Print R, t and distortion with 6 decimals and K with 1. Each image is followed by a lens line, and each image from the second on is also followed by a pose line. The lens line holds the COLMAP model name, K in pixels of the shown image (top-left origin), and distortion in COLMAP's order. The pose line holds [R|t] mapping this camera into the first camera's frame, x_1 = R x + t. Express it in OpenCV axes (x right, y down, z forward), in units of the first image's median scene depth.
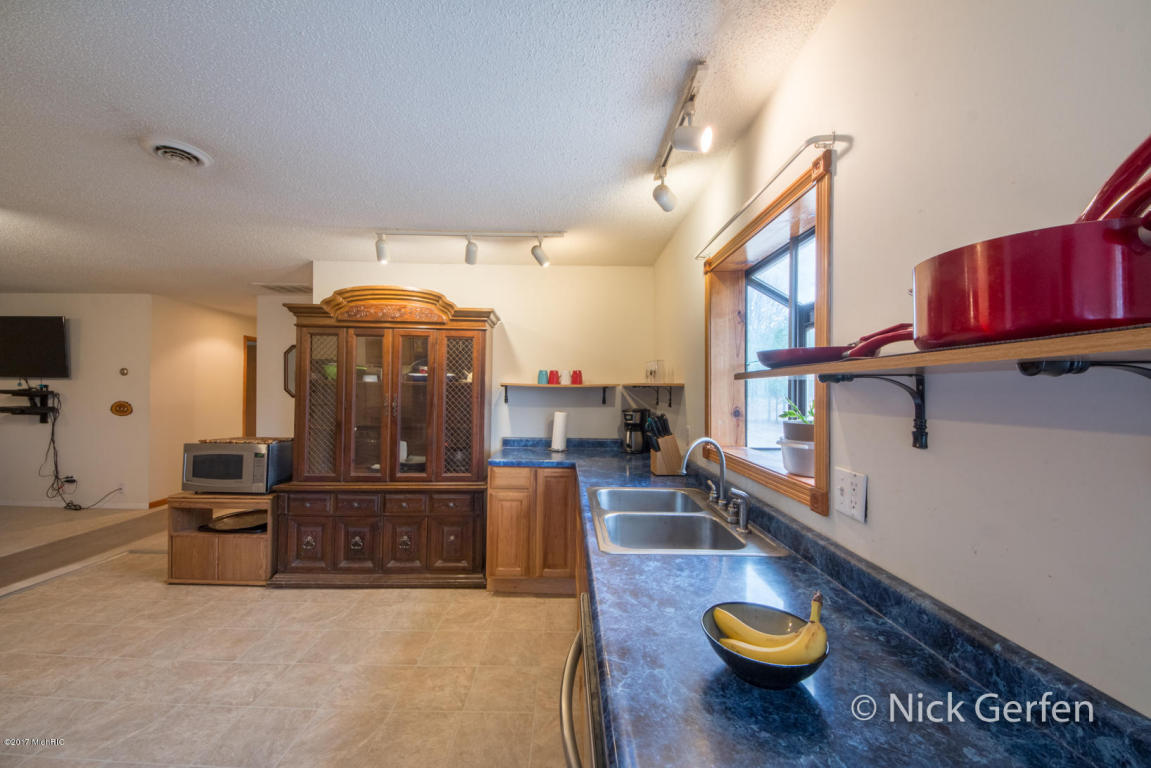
lens RADIAL K [[424.2, 0, 569.8], [0, 424.2, 387.1], [0, 0, 1]] dist [0.050993, -0.037907]
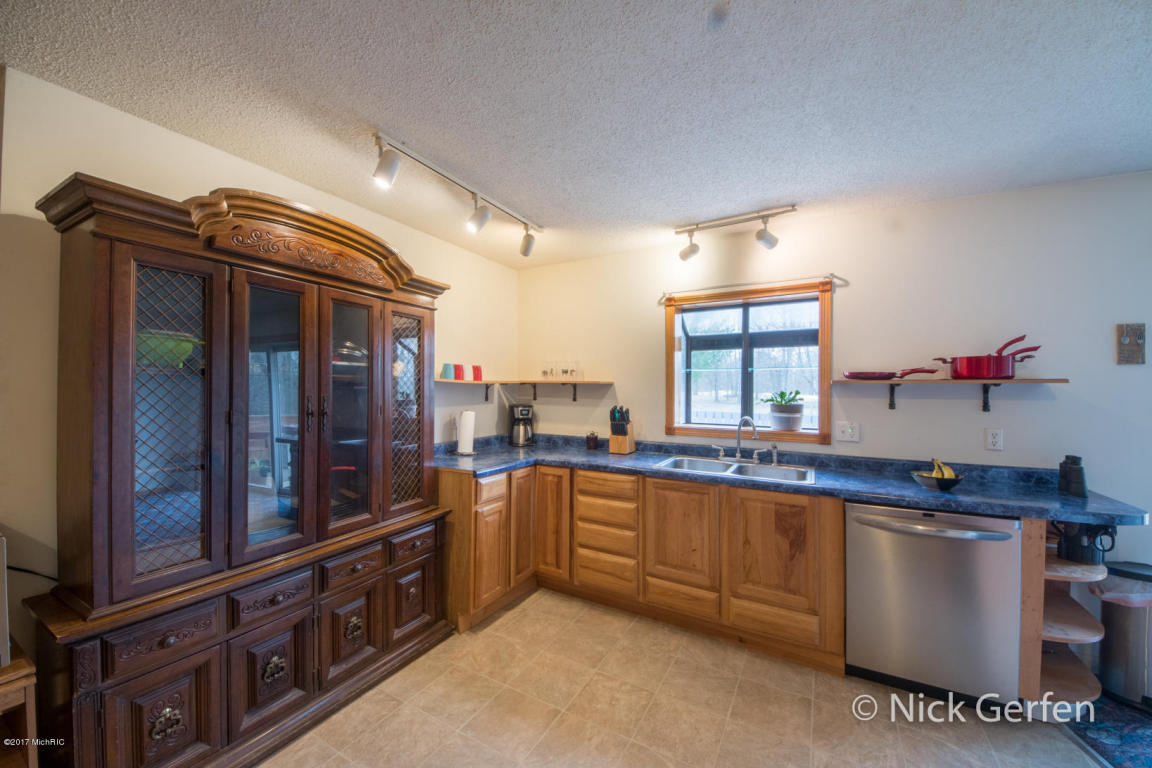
lens RADIAL K [[424.5, 0, 570.3], [0, 424.5, 387.1], [0, 0, 1]] dist [0.050993, -0.037907]
pose [[0.500102, -0.004452, 0.865955, -0.771767], [-0.009929, 0.999892, 0.010875, -0.004014], [-0.865910, -0.014037, 0.500004, 0.403546]]
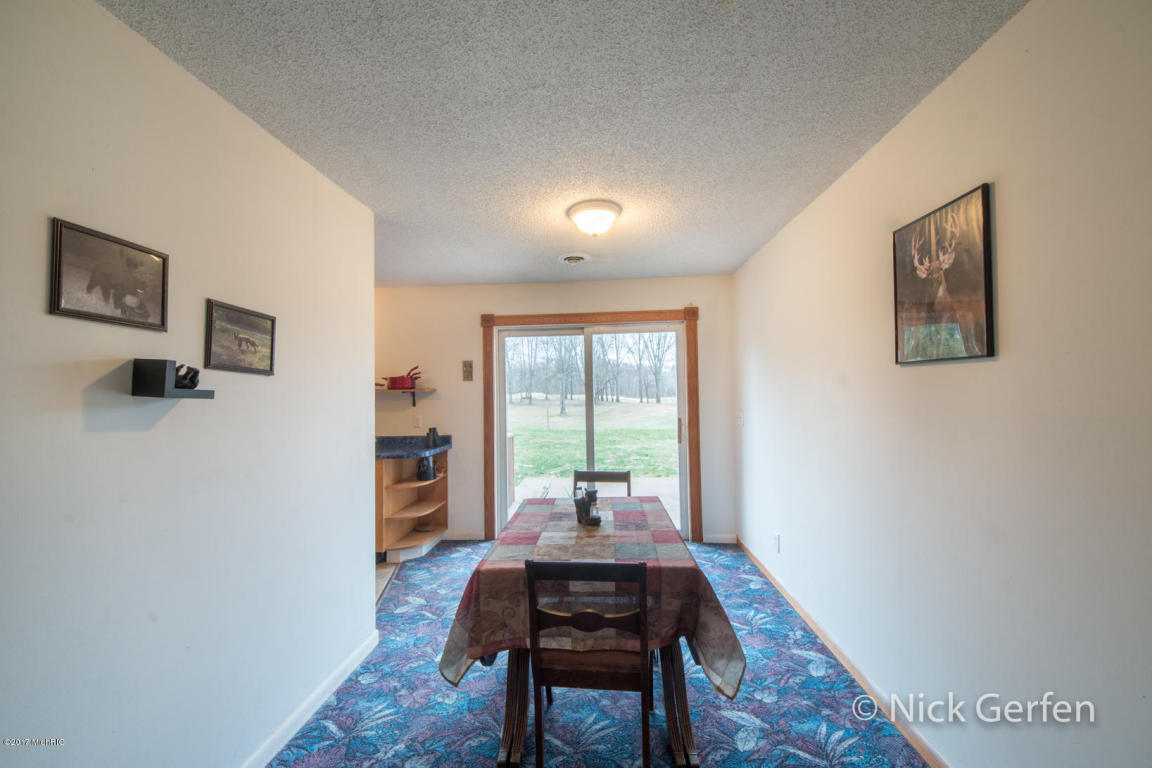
lens RADIAL K [[424.5, 0, 570.3], [0, 424.5, 387.1], [0, 0, 1]] dist [0.050993, -0.037907]
pose [[0.098468, -0.001701, 0.995139, -1.062550], [0.006944, 0.999975, 0.001022, -0.020400], [-0.995116, 0.006810, 0.098478, -0.471402]]
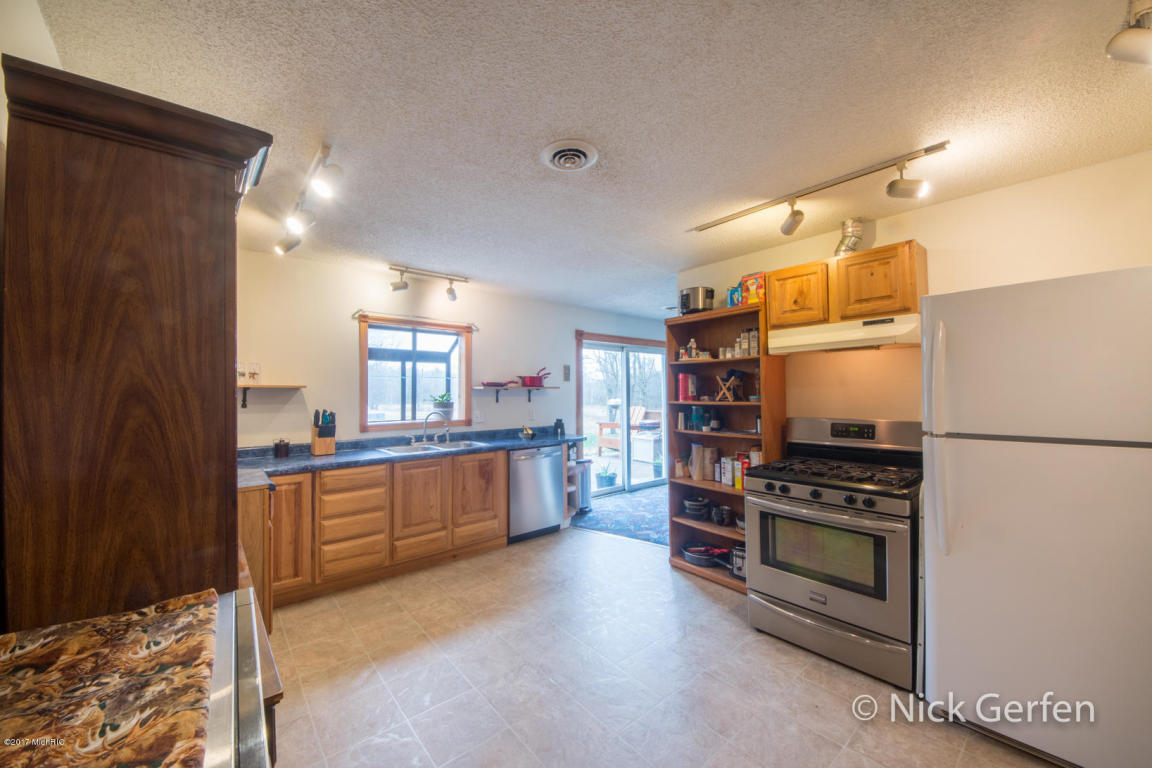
lens RADIAL K [[424.5, 0, 570.3], [0, 424.5, 387.1], [0, 0, 1]] dist [0.050993, -0.037907]
pose [[-0.633576, 0.000896, 0.773680, -1.060300], [-0.010891, 0.999890, -0.010076, -0.001309], [-0.773604, -0.014810, -0.633497, 1.019251]]
